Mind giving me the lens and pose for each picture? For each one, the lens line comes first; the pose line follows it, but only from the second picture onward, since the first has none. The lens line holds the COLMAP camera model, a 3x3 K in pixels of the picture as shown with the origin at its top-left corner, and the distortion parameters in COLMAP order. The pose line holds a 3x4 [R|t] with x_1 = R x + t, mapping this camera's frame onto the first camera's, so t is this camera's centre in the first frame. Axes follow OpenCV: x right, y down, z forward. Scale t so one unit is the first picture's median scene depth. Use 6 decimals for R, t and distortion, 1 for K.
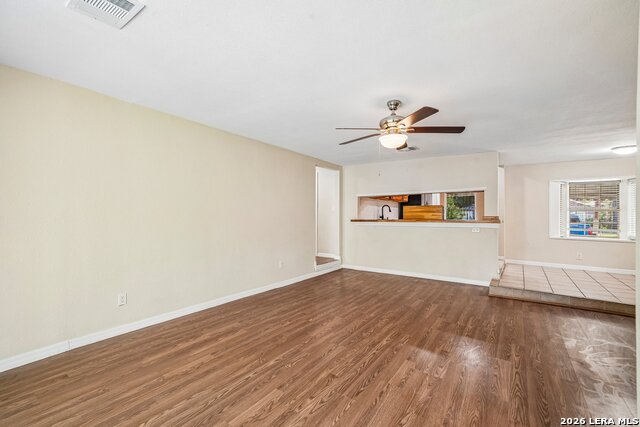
lens RADIAL K [[273.7, 0, 322.9], [0, 273.7, 215.0], [0, 0, 1]] dist [-0.000509, 0.000022]
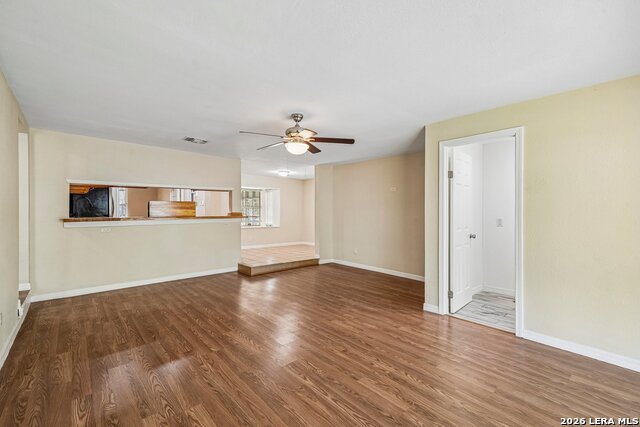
lens RADIAL K [[274.7, 0, 318.9], [0, 274.7, 211.4], [0, 0, 1]] dist [0.003914, 0.000562]
pose [[0.245517, -0.005771, 0.969375, -0.553197], [0.003701, 0.999981, 0.005016, -0.005599], [-0.969385, 0.002356, 0.245533, 0.404095]]
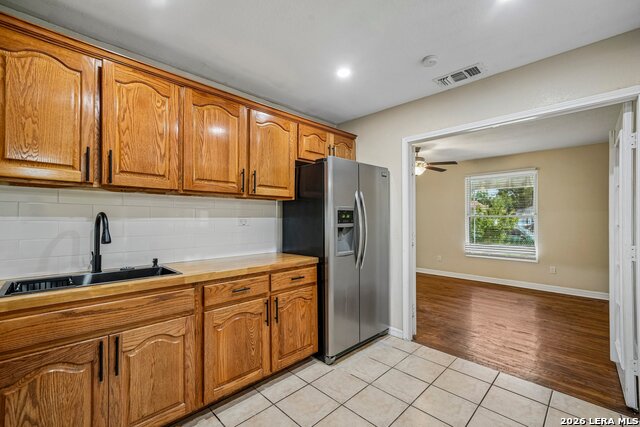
lens RADIAL K [[277.1, 0, 320.7], [0, 277.1, 215.2], [0, 0, 1]] dist [0.002307, 0.000176]
pose [[0.990052, 0.001000, -0.140696, 0.806249], [-0.001978, 0.999975, -0.006816, -0.059290], [0.140685, 0.007027, 0.990029, 1.446094]]
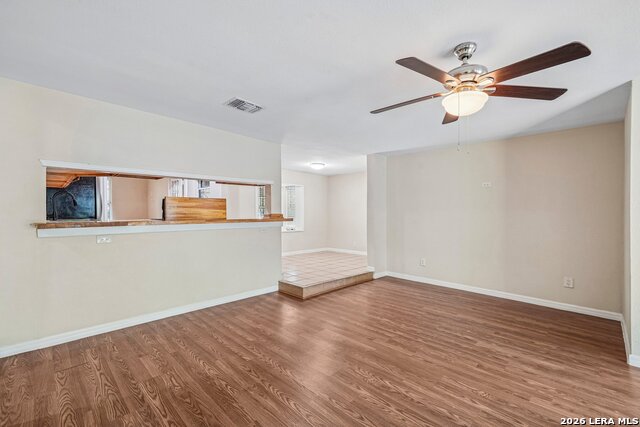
lens RADIAL K [[277.1, 0, 320.7], [0, 277.1, 215.2], [0, 0, 1]] dist [0.002307, 0.000176]
pose [[0.185187, -0.013226, 0.982614, -0.313304], [0.000968, 0.999911, 0.013277, -0.003140], [-0.982703, -0.001508, 0.185184, 0.795235]]
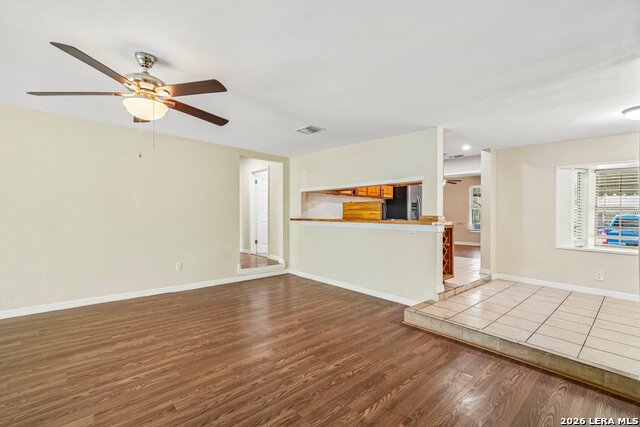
lens RADIAL K [[277.1, 0, 320.7], [0, 277.1, 215.2], [0, 0, 1]] dist [0.002307, 0.000176]
pose [[0.977303, 0.010518, -0.211584, 0.565847], [-0.010219, 0.999945, 0.002507, 0.005816], [0.211599, -0.000288, 0.977357, 0.237173]]
